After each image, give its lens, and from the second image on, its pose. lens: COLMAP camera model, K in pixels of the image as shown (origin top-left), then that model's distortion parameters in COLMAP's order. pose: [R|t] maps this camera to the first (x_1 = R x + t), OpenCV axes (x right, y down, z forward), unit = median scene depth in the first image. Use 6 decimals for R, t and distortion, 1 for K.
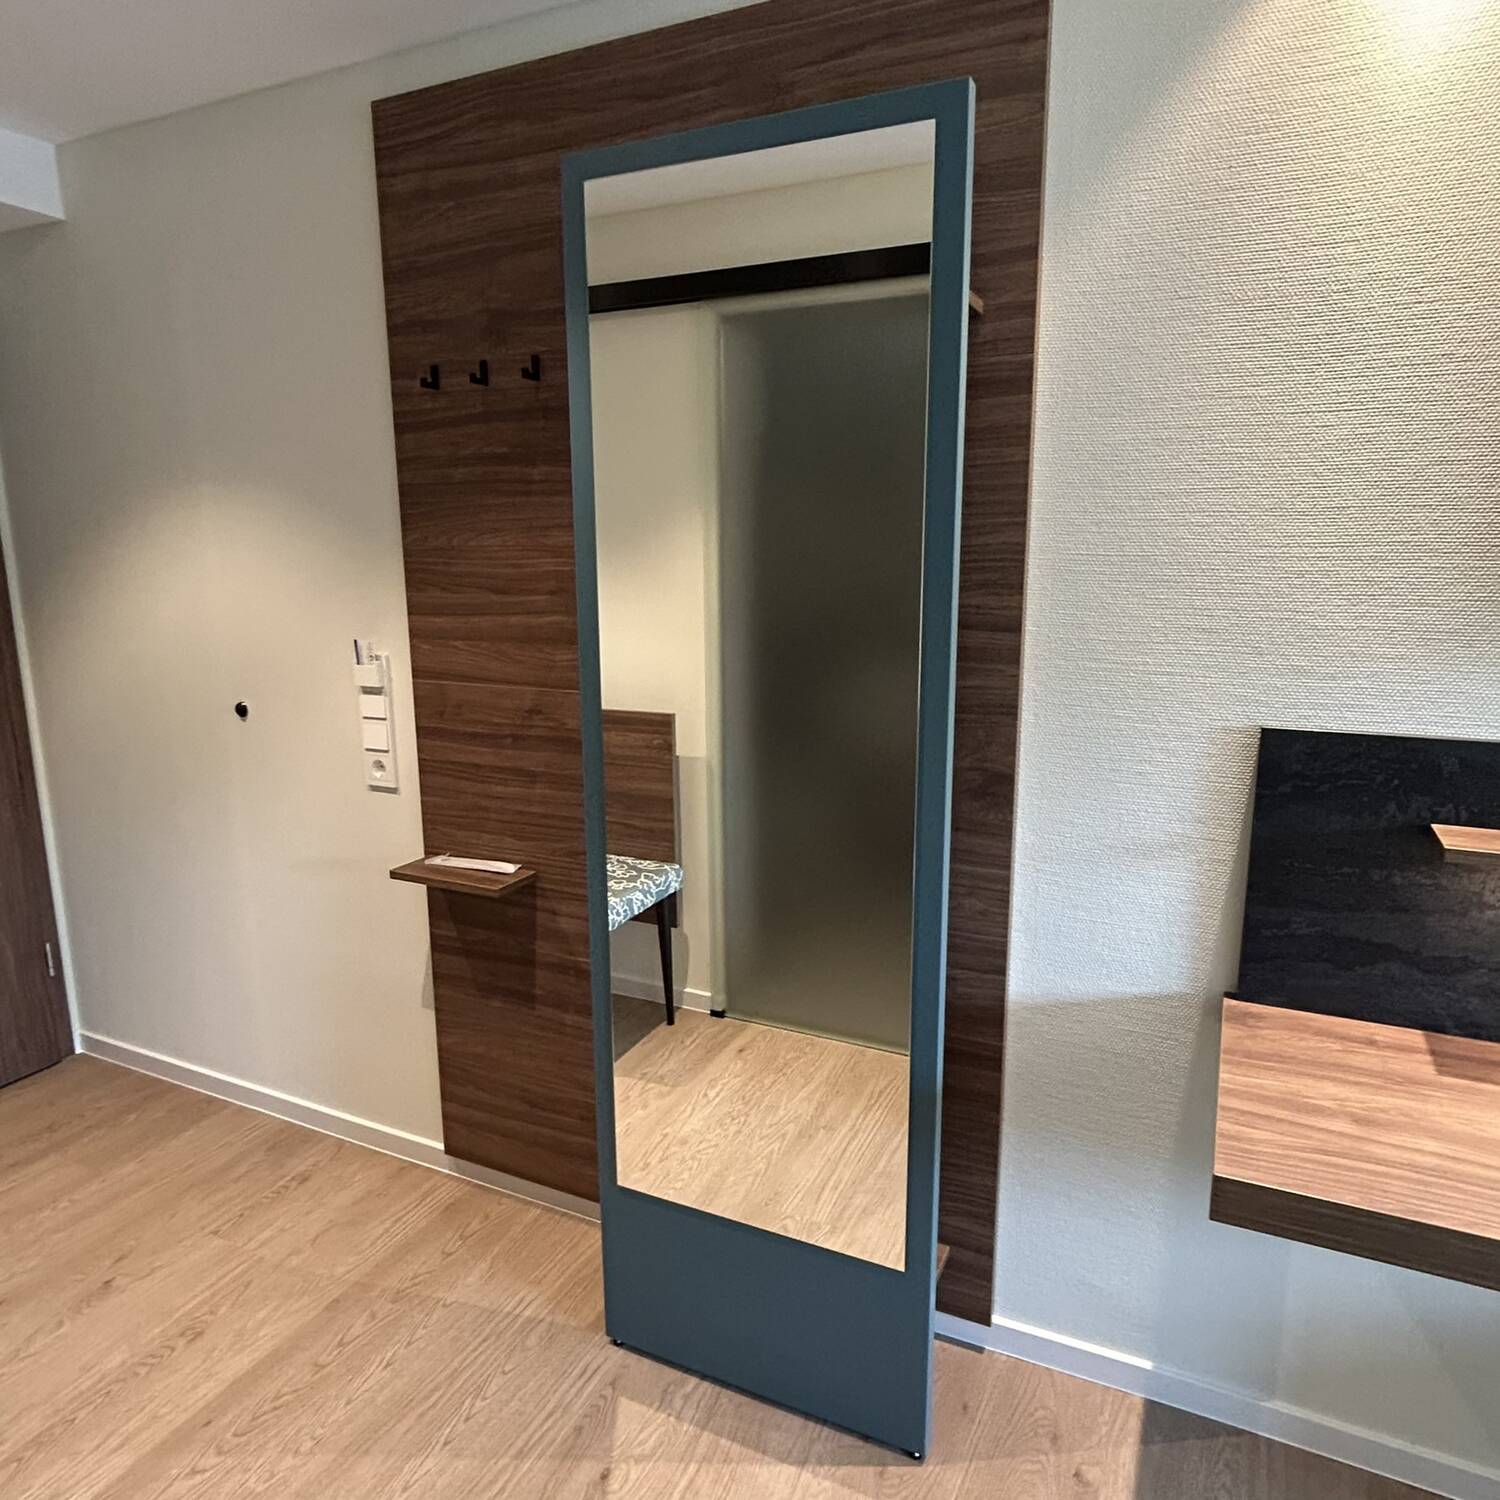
lens RADIAL K [[1012.3, 0, 760.0], [0, 1012.3, 749.1], [0, 0, 1]] dist [-0.007408, -0.002088]
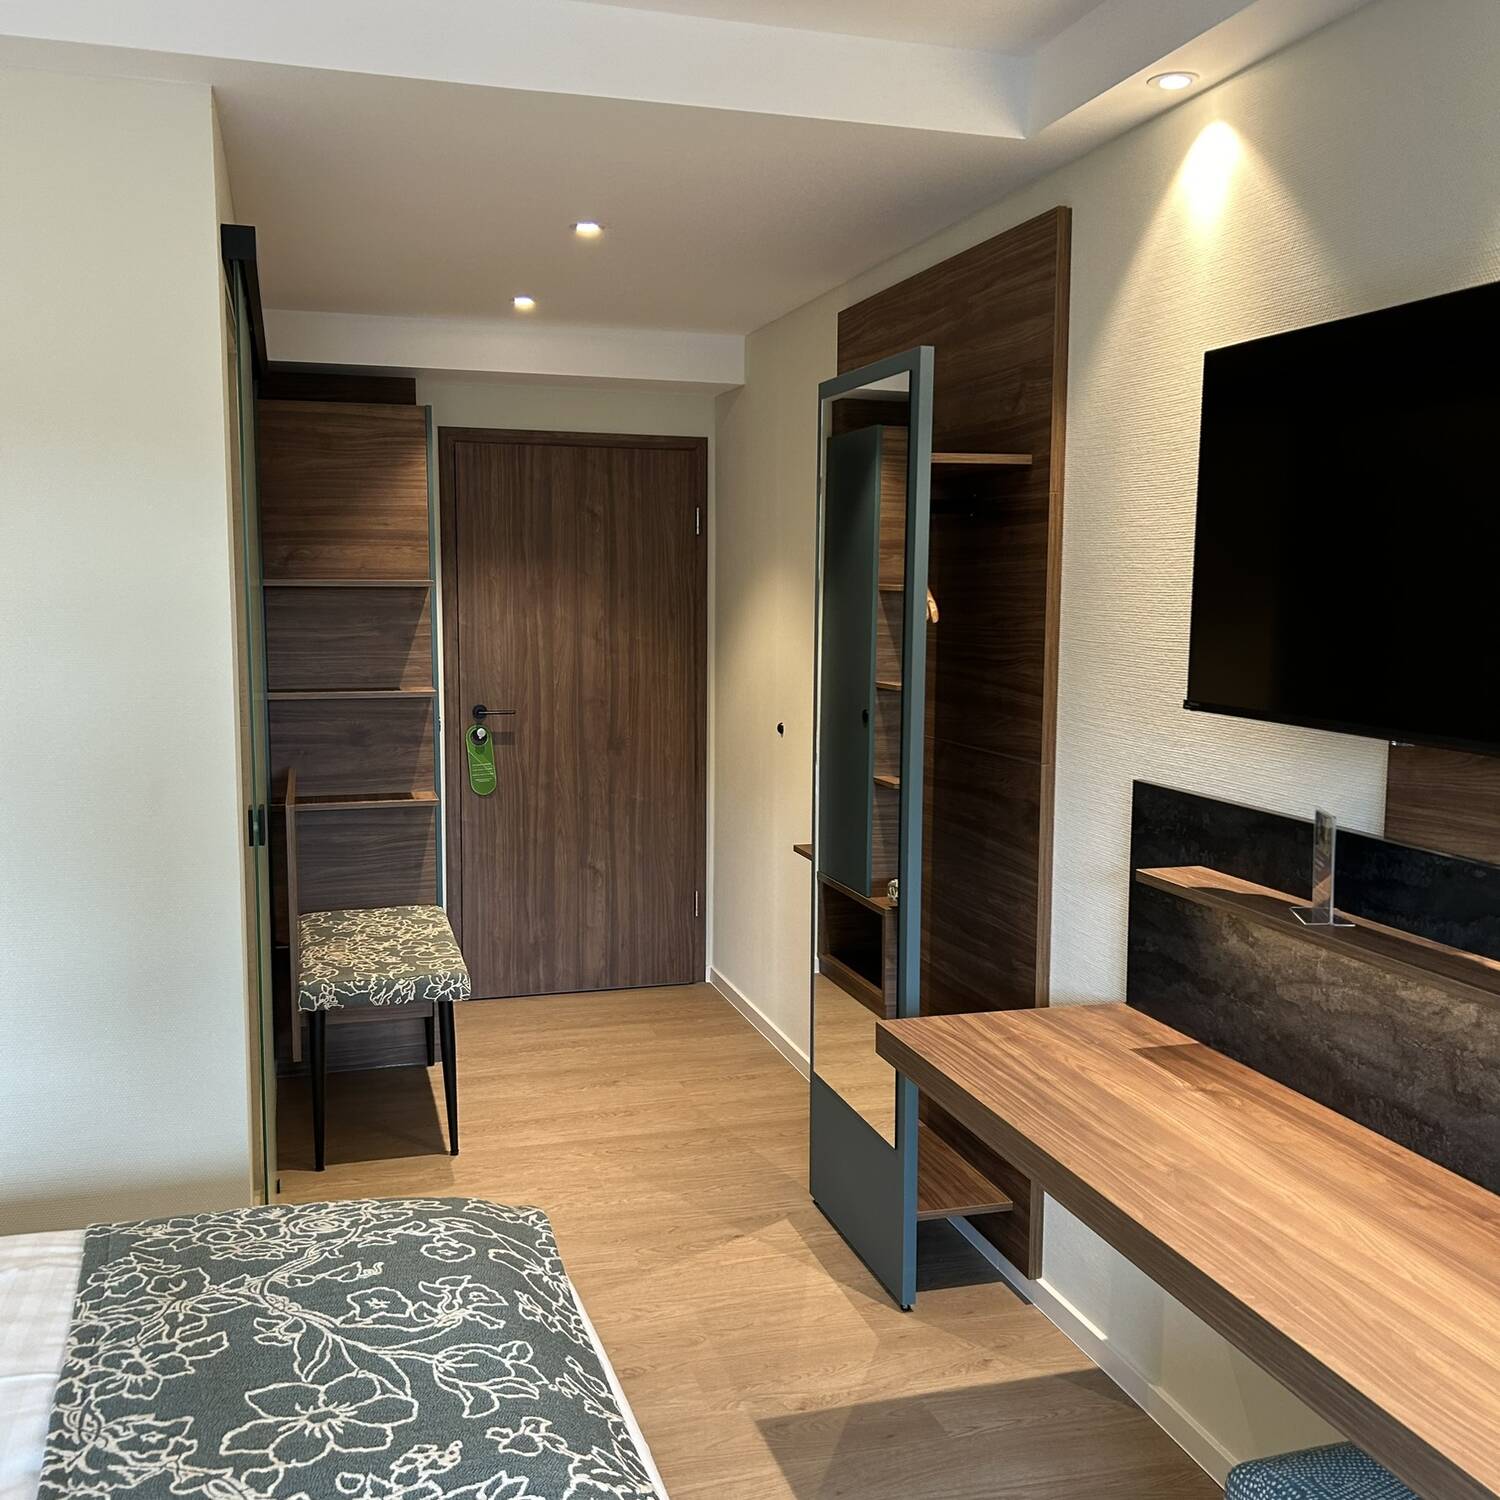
lens RADIAL K [[1531.6, 0, 744.4], [0, 1531.6, 748.4], [0, 0, 1]] dist [0.026210, 0.000000]
pose [[0.656220, 0.090117, -0.749169, 1.635056], [-0.153709, 0.987990, -0.015794, 0.046131], [0.738748, 0.125519, 0.662190, -0.648958]]
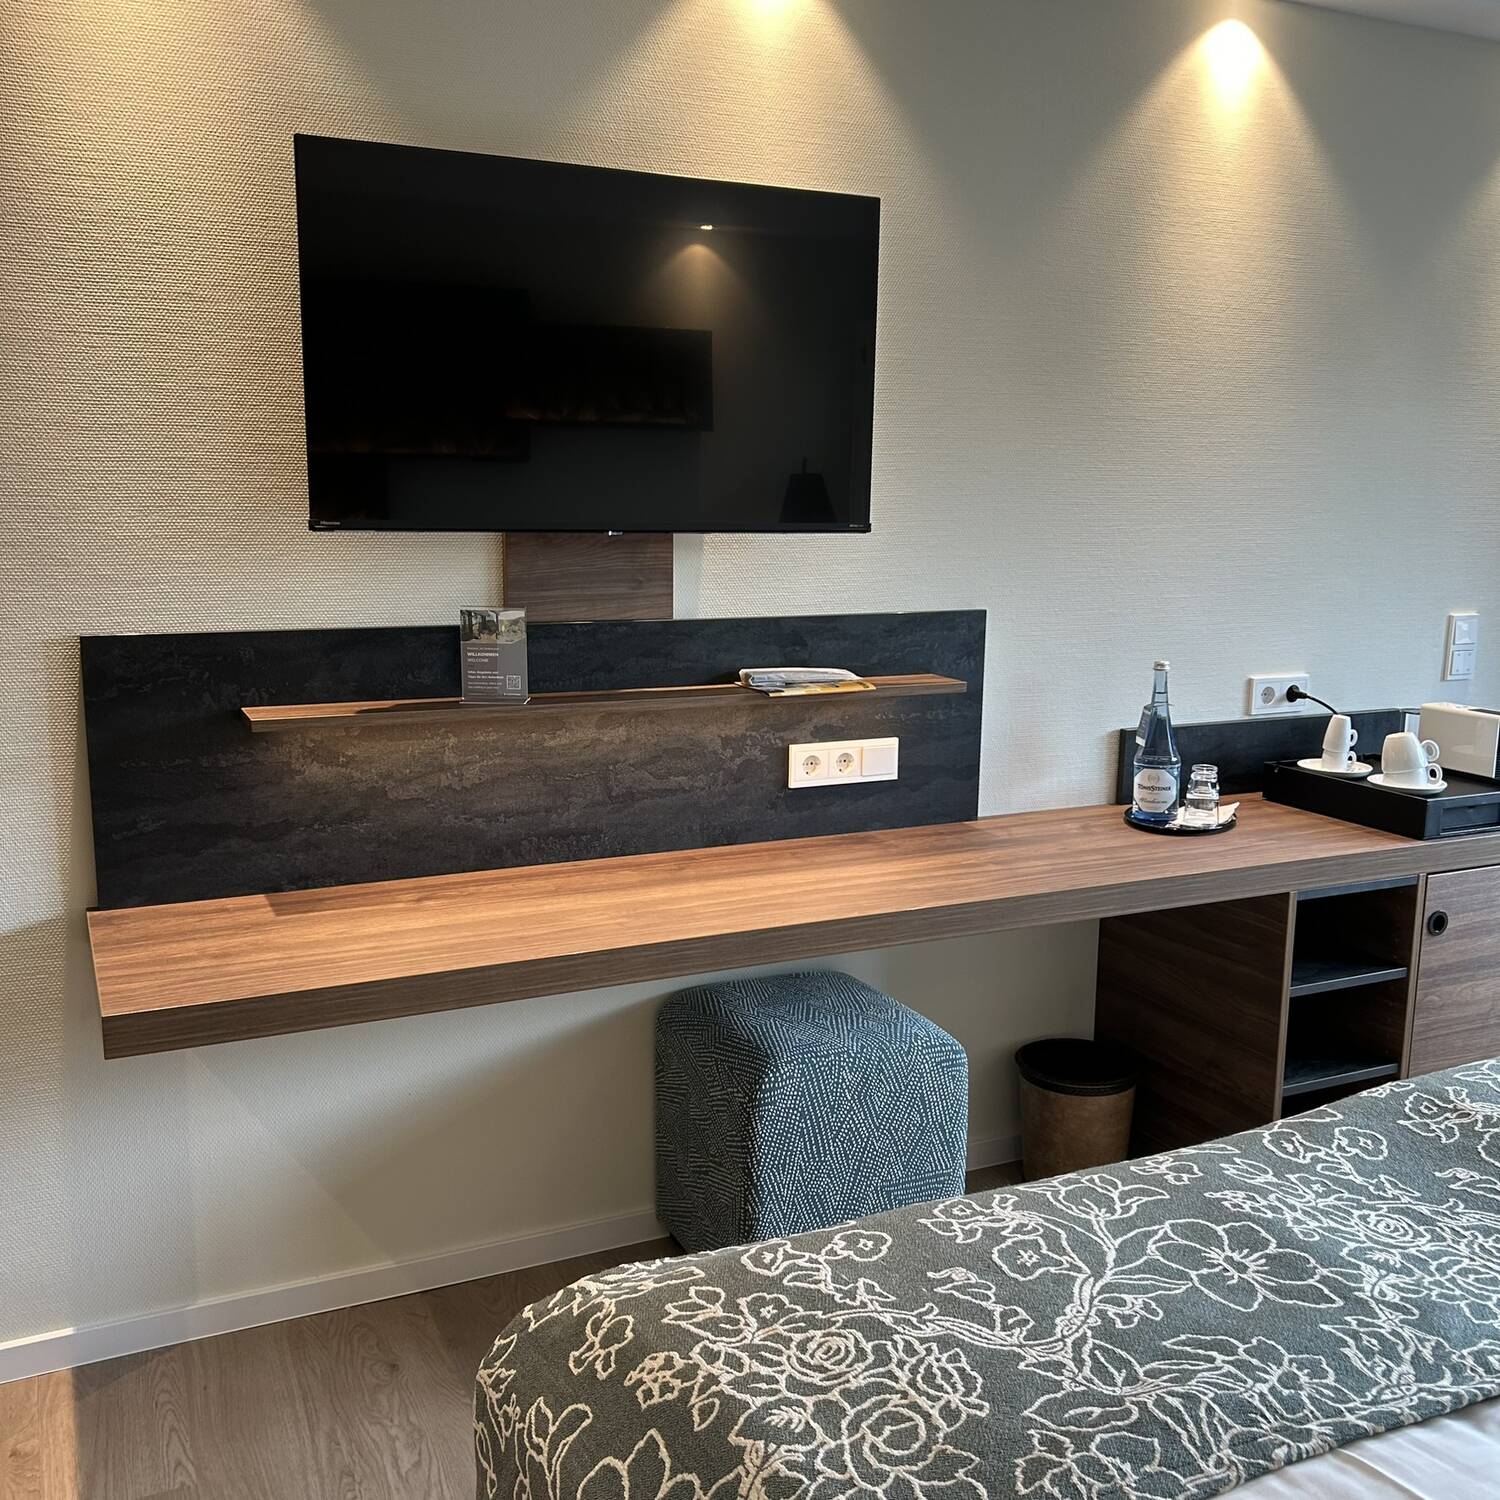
lens RADIAL K [[1531.6, 0, 756.3], [0, 1531.6, 758.5], [0, 0, 1]] dist [0.026210, 0.000000]
pose [[0.634430, -0.130485, 0.761887, -0.279094], [0.134346, 0.989262, 0.057555, 0.104955], [-0.761216, 0.065841, 0.645148, -0.530936]]
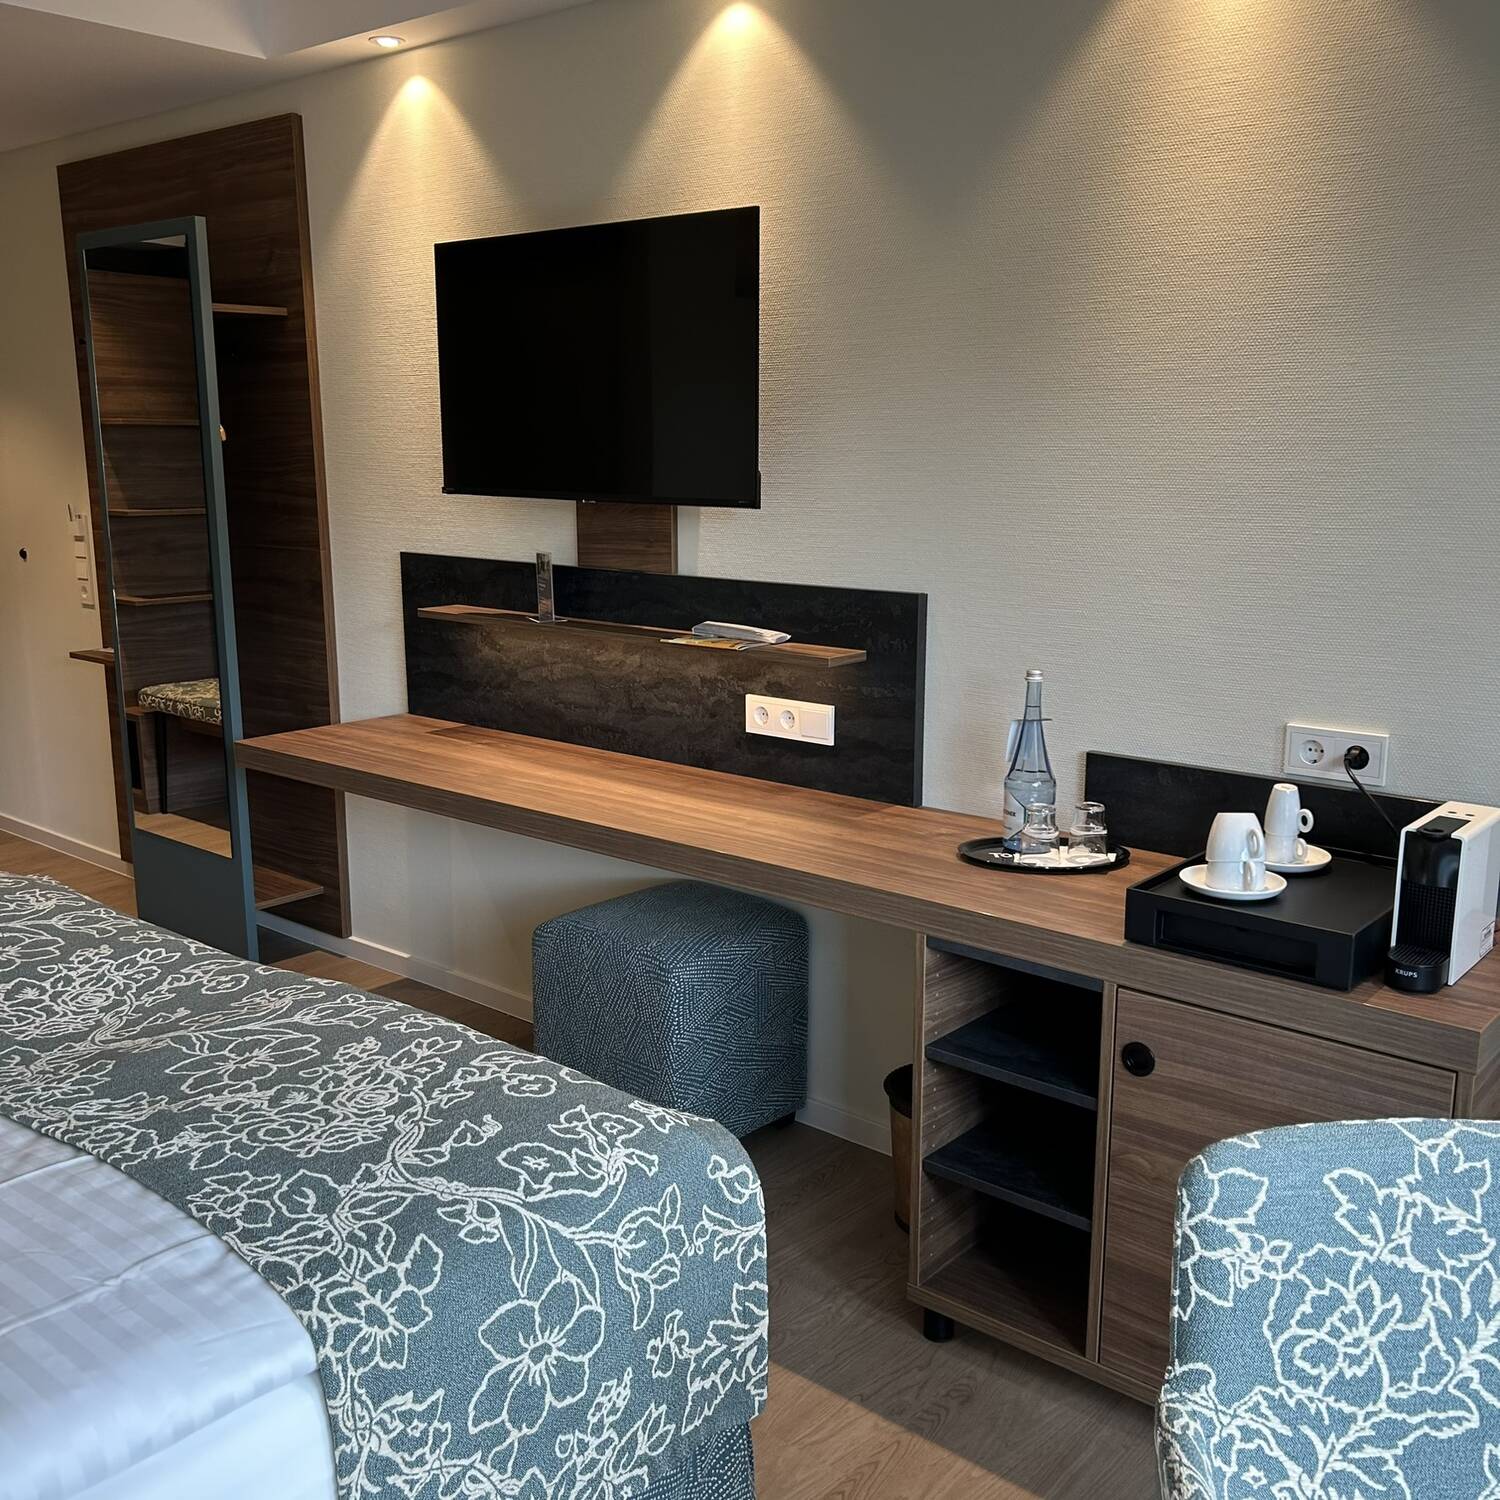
lens RADIAL K [[1531.6, 0, 785.3], [0, 1531.6, 769.1], [0, 0, 1]] dist [0.026210, 0.000000]
pose [[0.965081, 0.059218, -0.255169, 1.883677], [-0.054295, 0.998178, 0.026301, 0.254981], [0.256262, -0.011529, 0.966539, -1.455039]]
